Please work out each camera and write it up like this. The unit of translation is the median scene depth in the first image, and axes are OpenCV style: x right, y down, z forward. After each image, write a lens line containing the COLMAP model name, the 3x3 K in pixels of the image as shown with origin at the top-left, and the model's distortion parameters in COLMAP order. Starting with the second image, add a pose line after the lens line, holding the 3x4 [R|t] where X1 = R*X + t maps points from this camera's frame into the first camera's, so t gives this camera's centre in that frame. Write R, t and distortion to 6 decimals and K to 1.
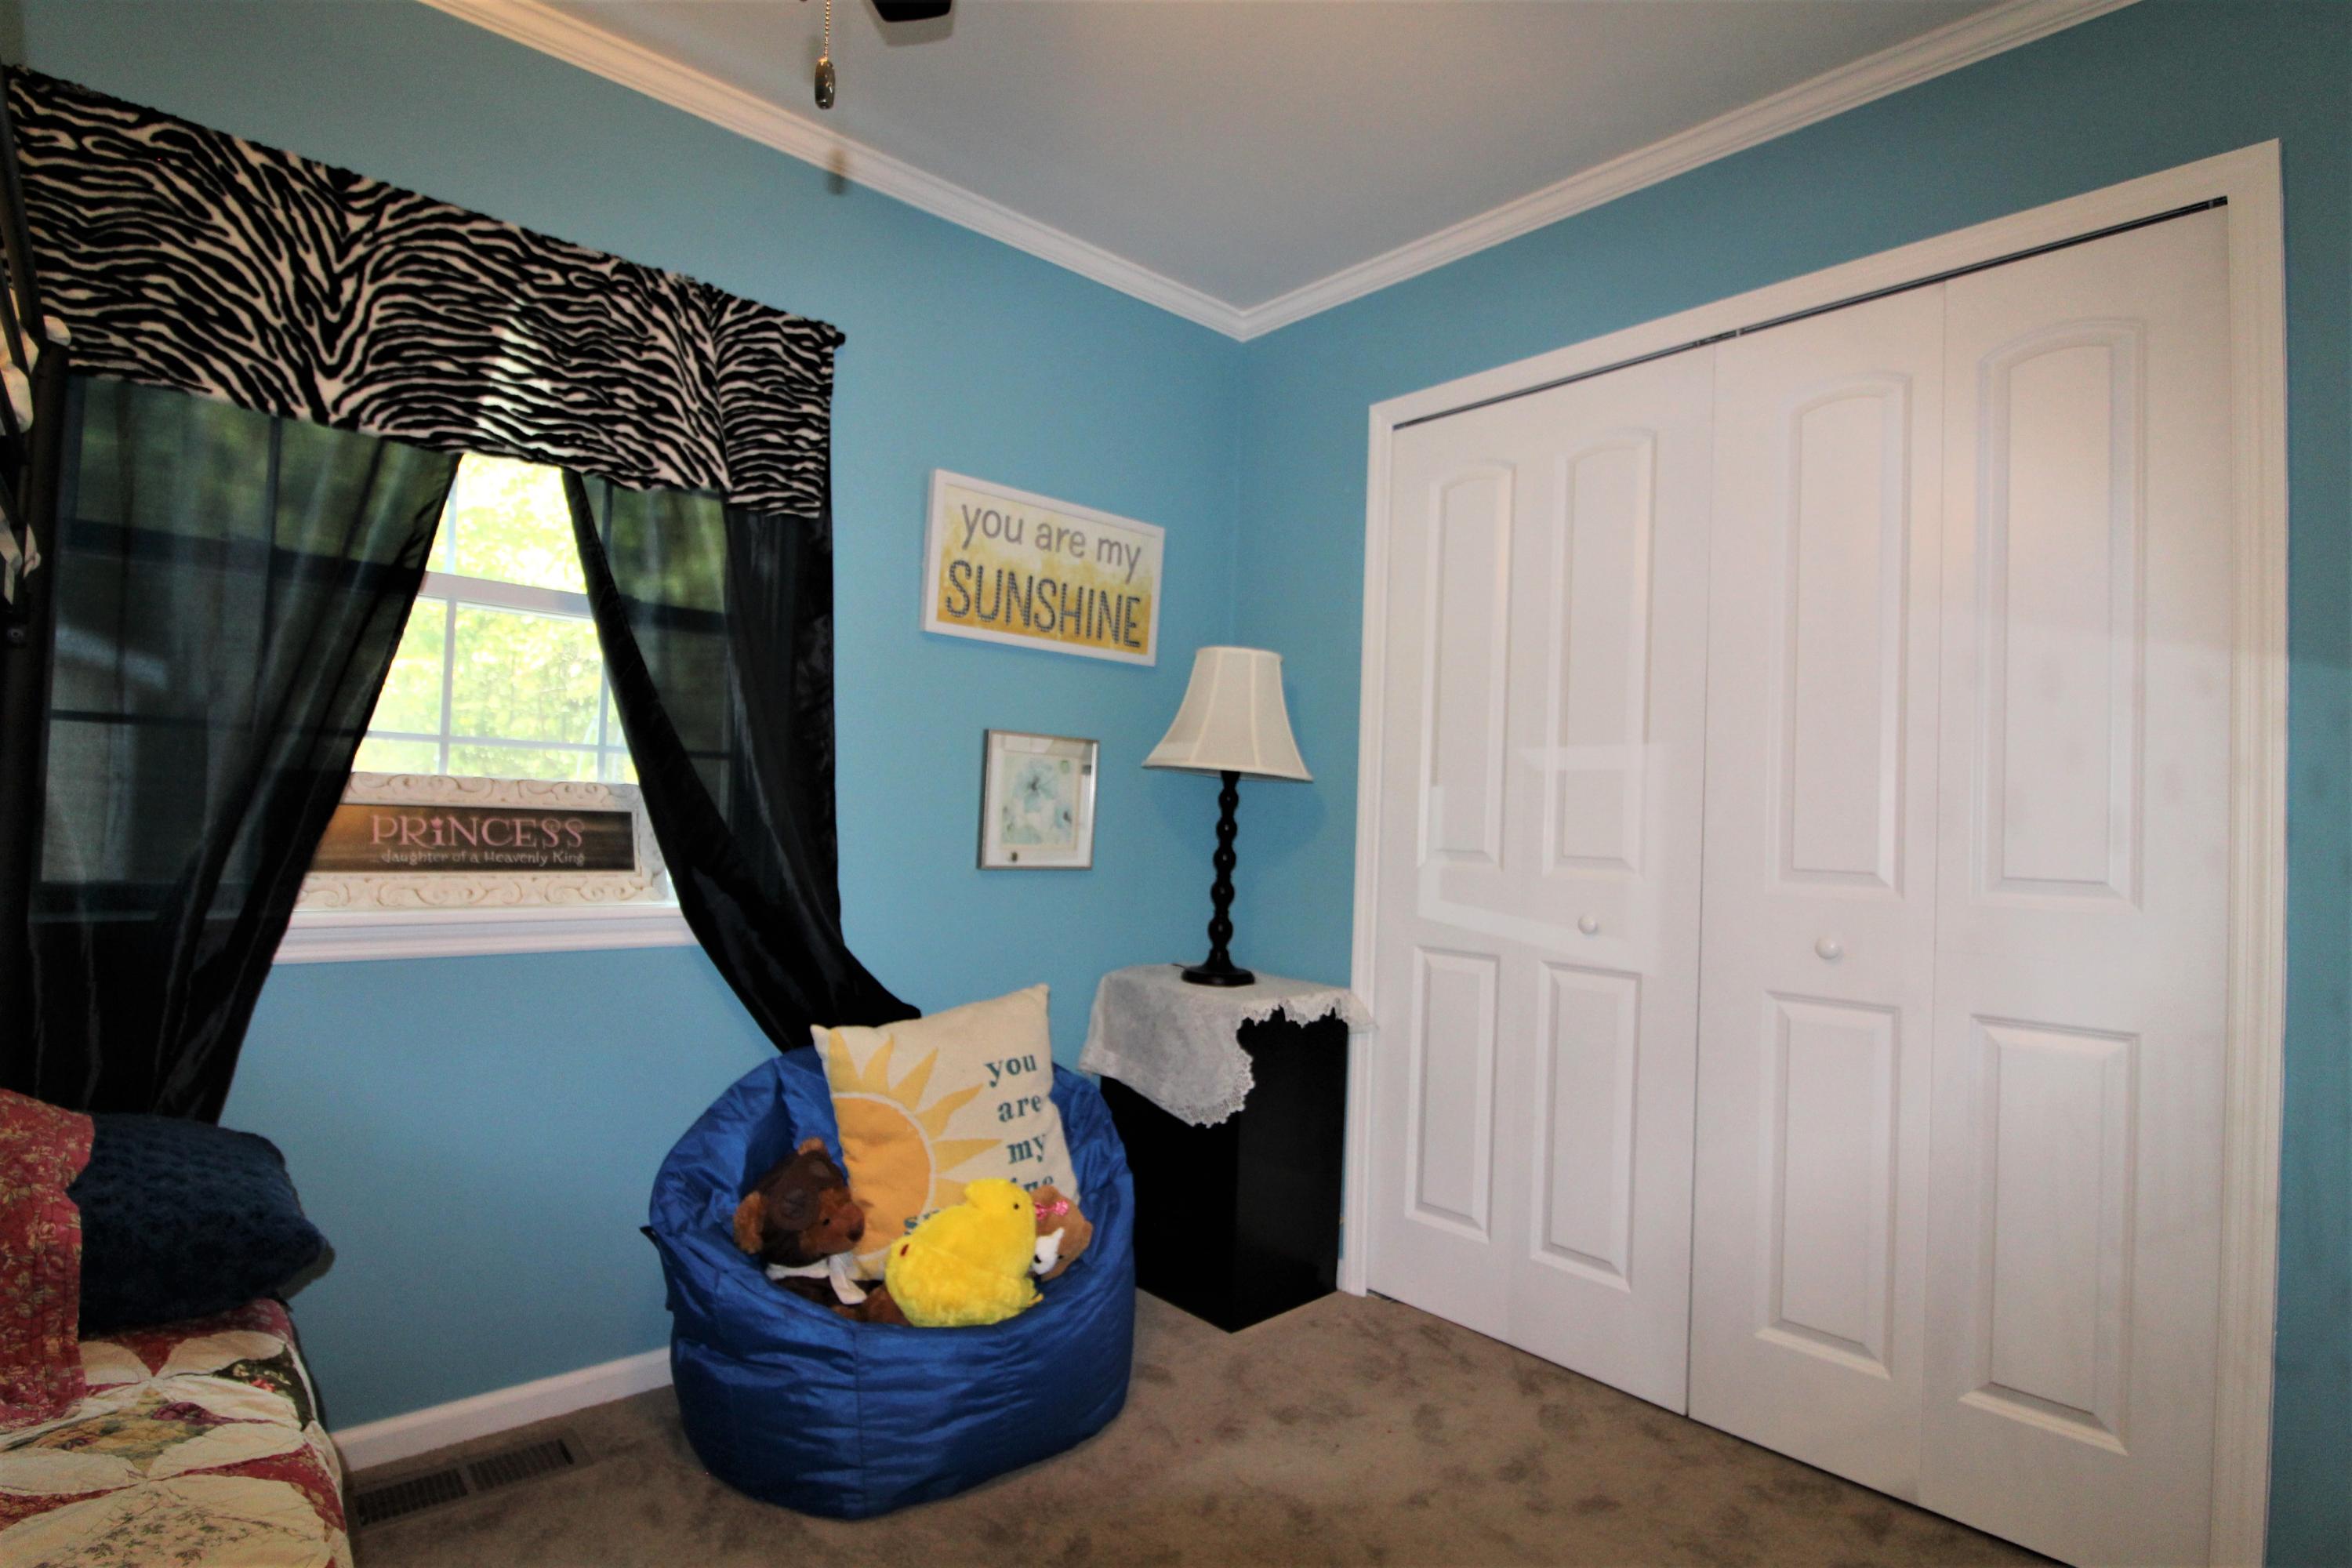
lens RADIAL K [[1180.6, 0, 1254.5], [0, 1180.6, 784.8], [0, 0, 1]] dist [0.000506, -0.014139]
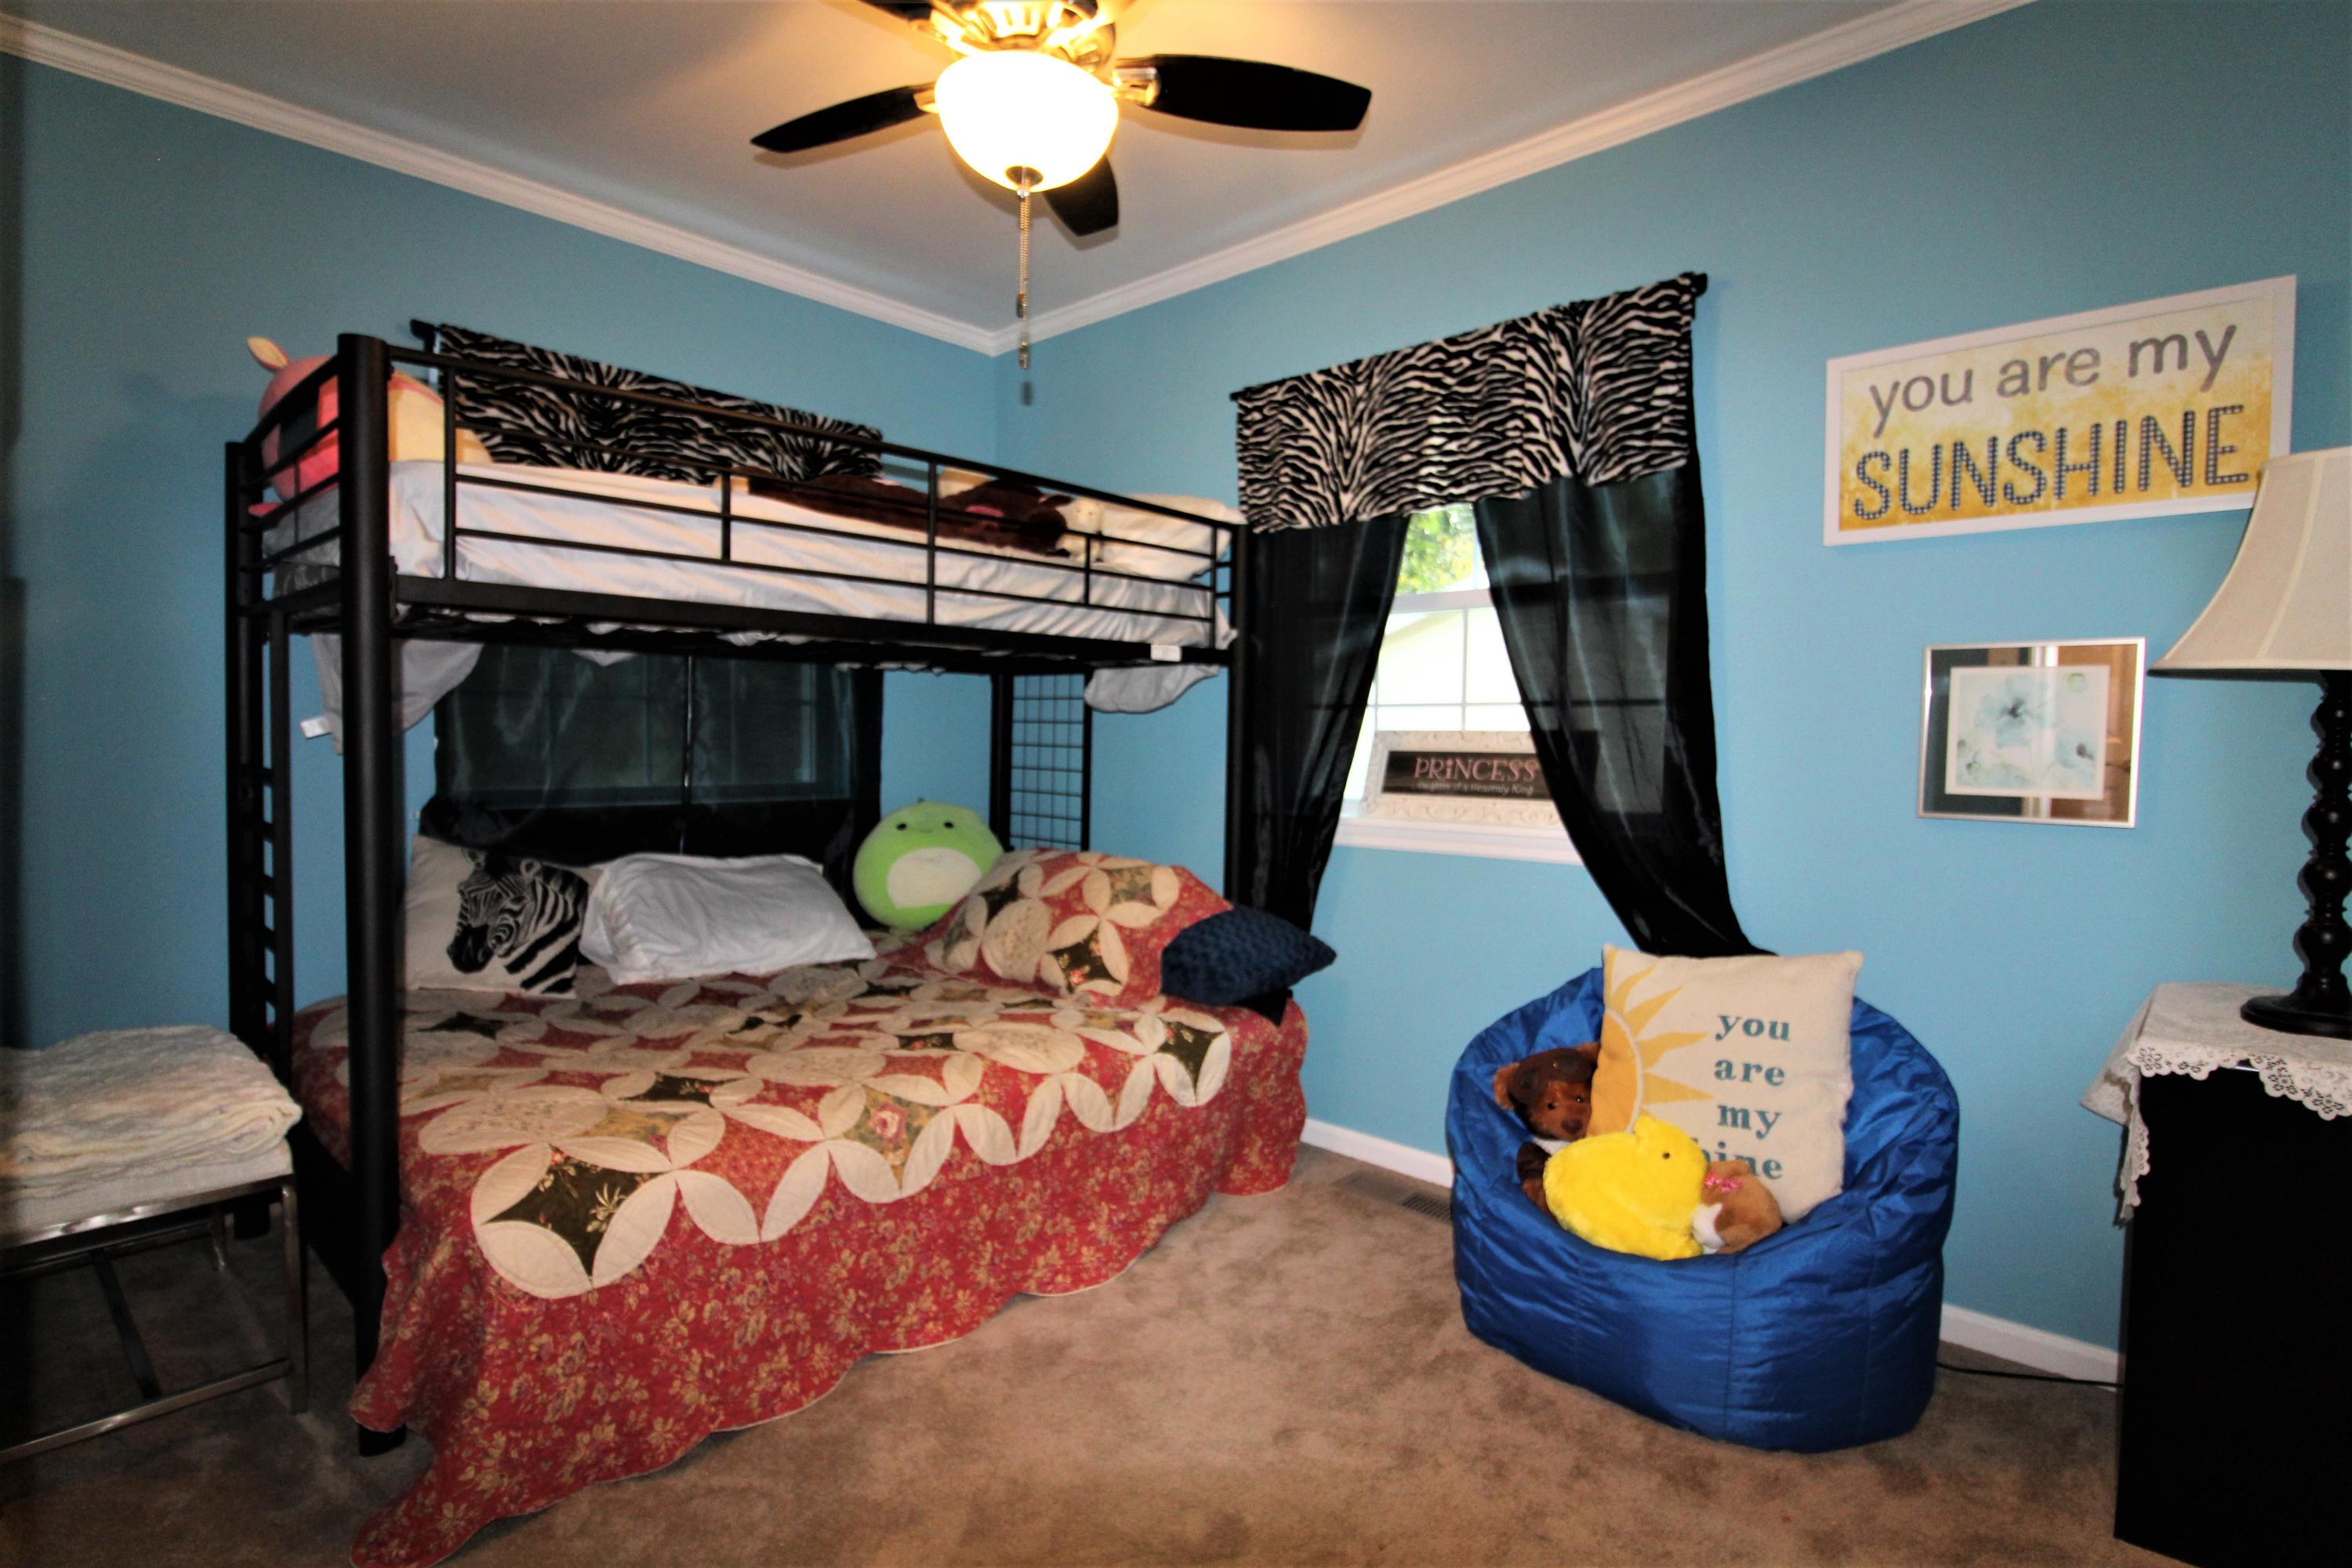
lens RADIAL K [[1163.2, 0, 1164.9], [0, 1163.2, 793.6], [0, 0, 1]] dist [0.002064, -0.012455]
pose [[0.038802, 0.007681, -0.999217, 0.681097], [0.018238, 0.999798, 0.008394, 0.047357], [0.999080, -0.018549, 0.038654, 0.540292]]
